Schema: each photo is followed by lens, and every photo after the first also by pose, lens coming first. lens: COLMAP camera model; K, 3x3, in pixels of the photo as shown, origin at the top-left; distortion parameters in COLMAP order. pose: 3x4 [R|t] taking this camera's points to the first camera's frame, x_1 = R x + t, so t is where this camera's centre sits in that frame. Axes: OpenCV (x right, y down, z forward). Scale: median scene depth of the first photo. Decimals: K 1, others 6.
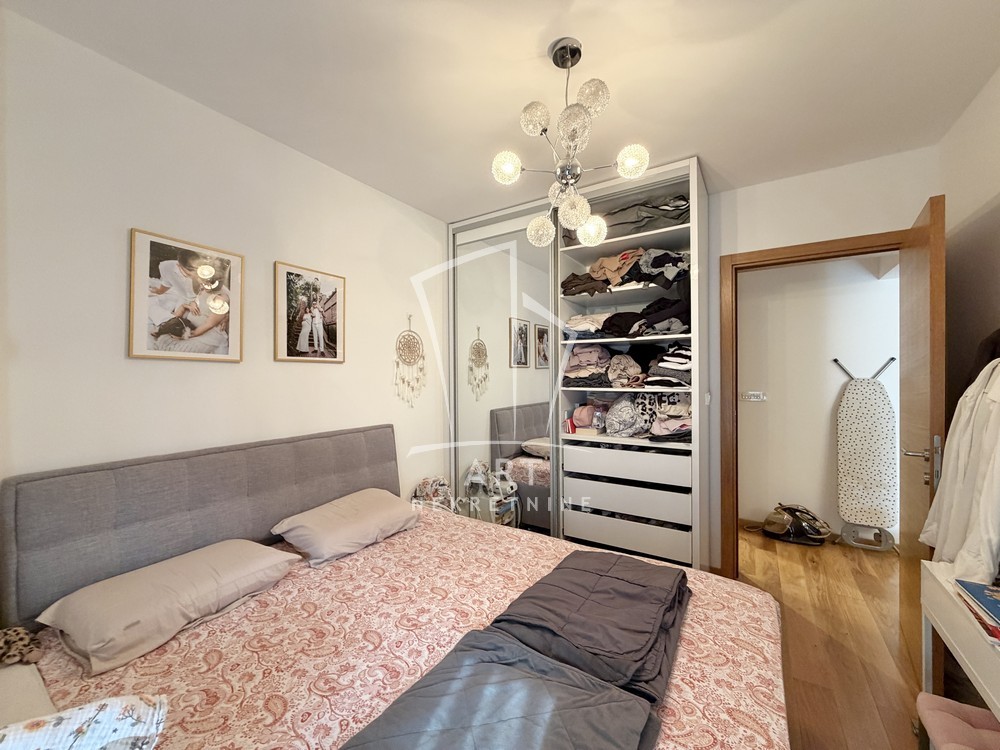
lens RADIAL K [[396.8, 0, 495.9], [0, 396.8, 376.7], [0, 0, 1]] dist [-0.001145, 0.000171]
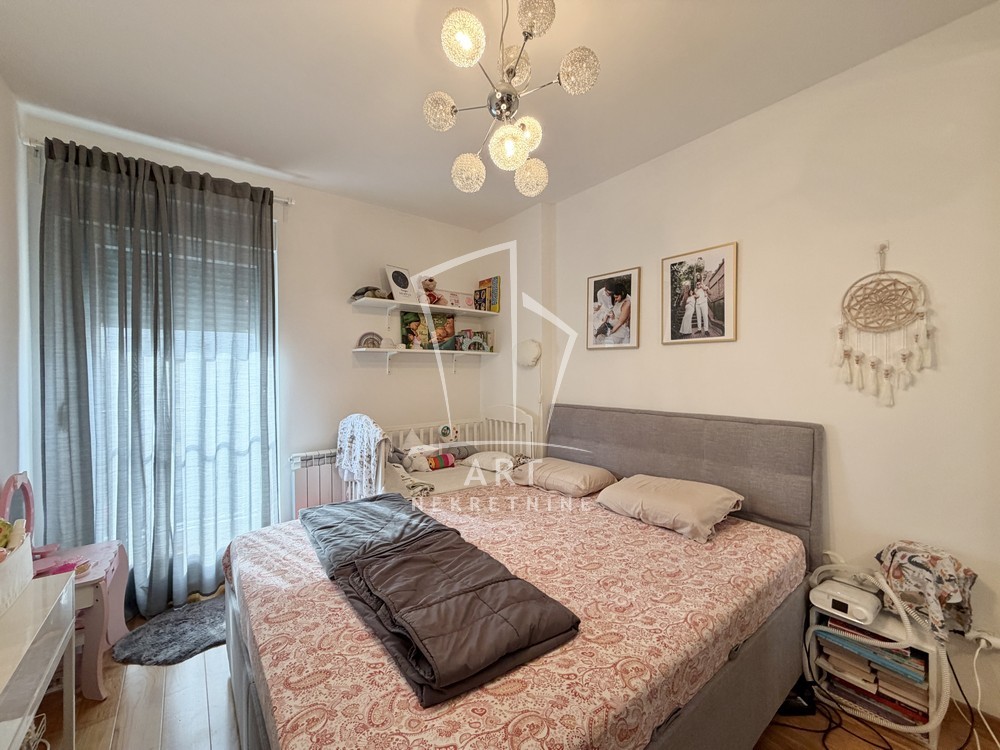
lens RADIAL K [[396.8, 0, 495.9], [0, 396.8, 376.7], [0, 0, 1]] dist [-0.001145, 0.000171]
pose [[-0.325801, 0.018783, -0.945252, 0.690445], [0.004217, 0.999822, 0.018414, 0.029857], [0.945429, 0.002013, -0.325823, 0.885386]]
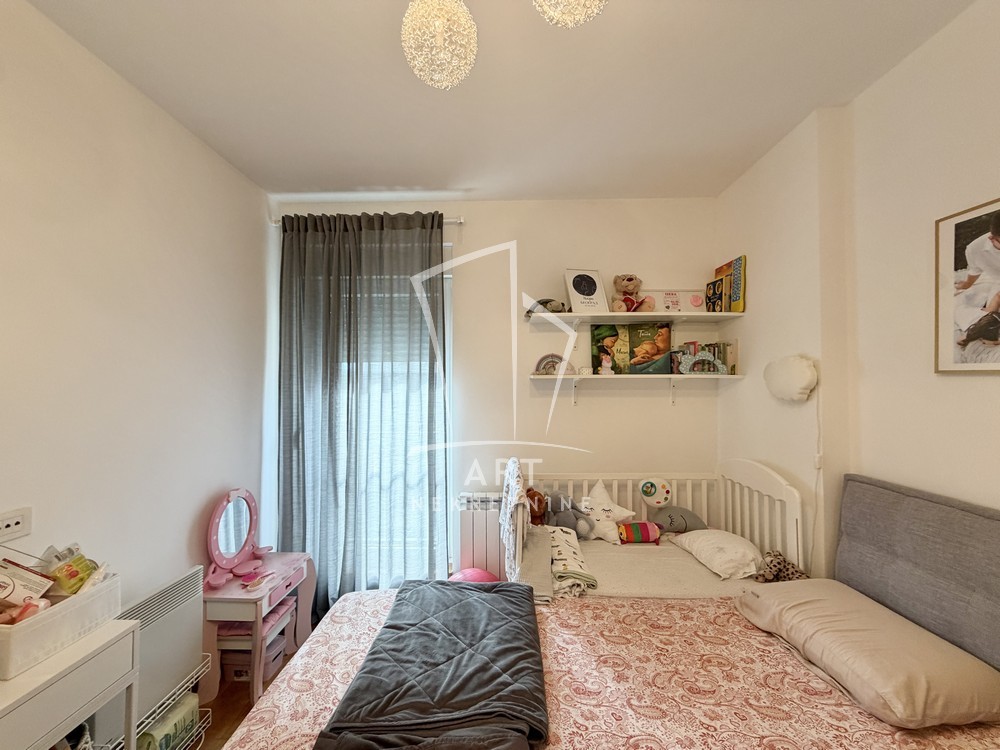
lens RADIAL K [[396.8, 0, 495.9], [0, 396.8, 376.7], [0, 0, 1]] dist [-0.001145, 0.000171]
pose [[-0.848744, 0.001067, -0.528804, 0.242141], [0.006345, 0.999947, -0.008166, -0.030885], [0.528767, -0.010286, -0.848705, 0.903133]]
